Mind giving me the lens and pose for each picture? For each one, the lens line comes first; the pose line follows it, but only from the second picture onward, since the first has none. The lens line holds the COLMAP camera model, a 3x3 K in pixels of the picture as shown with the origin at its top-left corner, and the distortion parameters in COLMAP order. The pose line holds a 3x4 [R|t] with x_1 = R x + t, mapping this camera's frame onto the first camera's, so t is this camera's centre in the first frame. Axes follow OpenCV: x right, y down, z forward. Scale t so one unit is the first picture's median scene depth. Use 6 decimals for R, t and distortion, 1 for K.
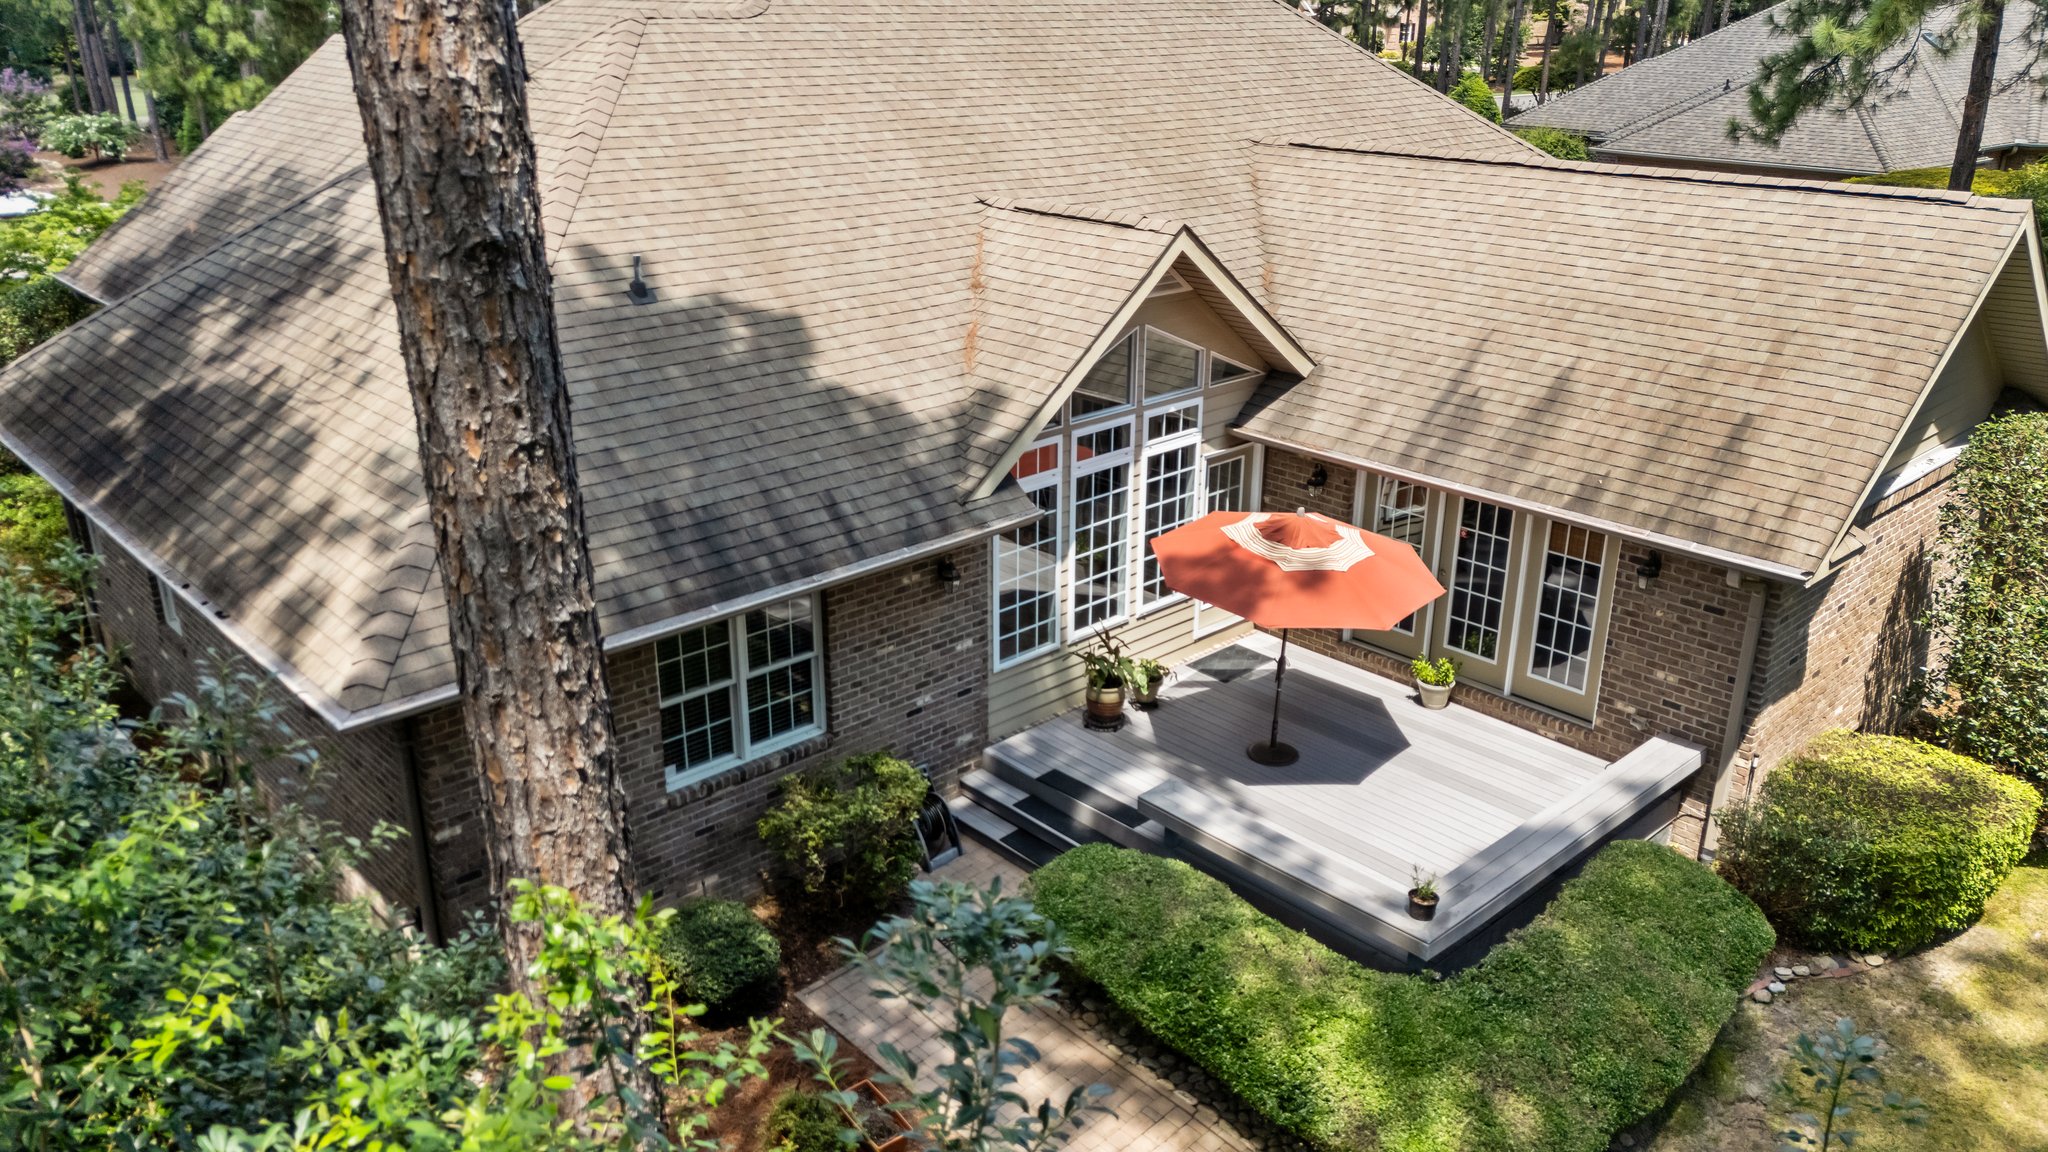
lens RADIAL K [[1543.5, 0, 1024.0], [0, 1543.5, 576.0], [0, 0, 1]] dist [0.042781, -0.004931]
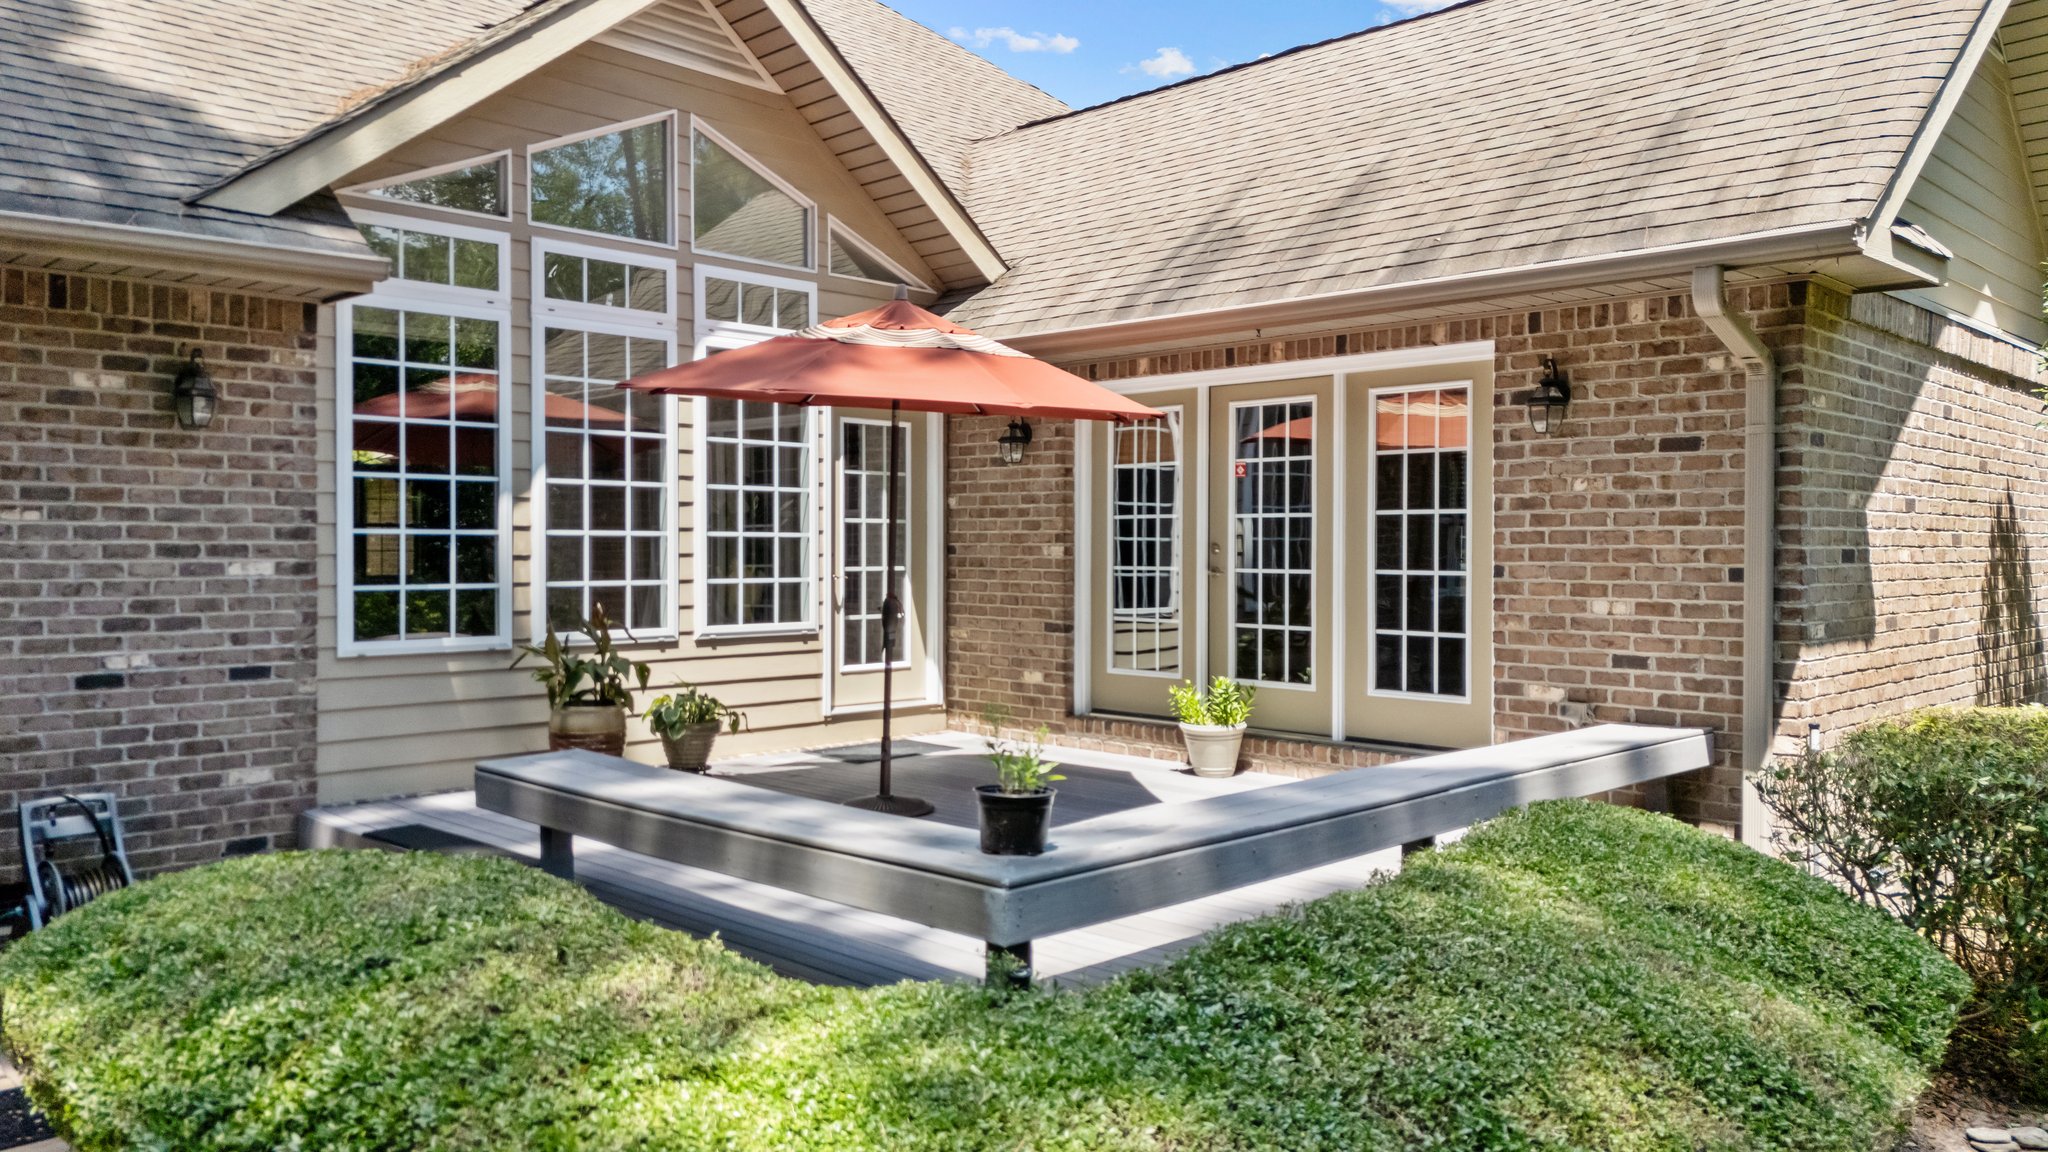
lens RADIAL K [[1535.3, 0, 1030.2], [0, 1535.3, 540.0], [0, 0, 1]] dist [0.096100, -0.066528]
pose [[0.999162, 0.000043, 0.040942, 0.189578], [0.014697, 0.932972, -0.359648, 0.217433], [-0.038213, 0.359948, 0.932190, 0.493355]]
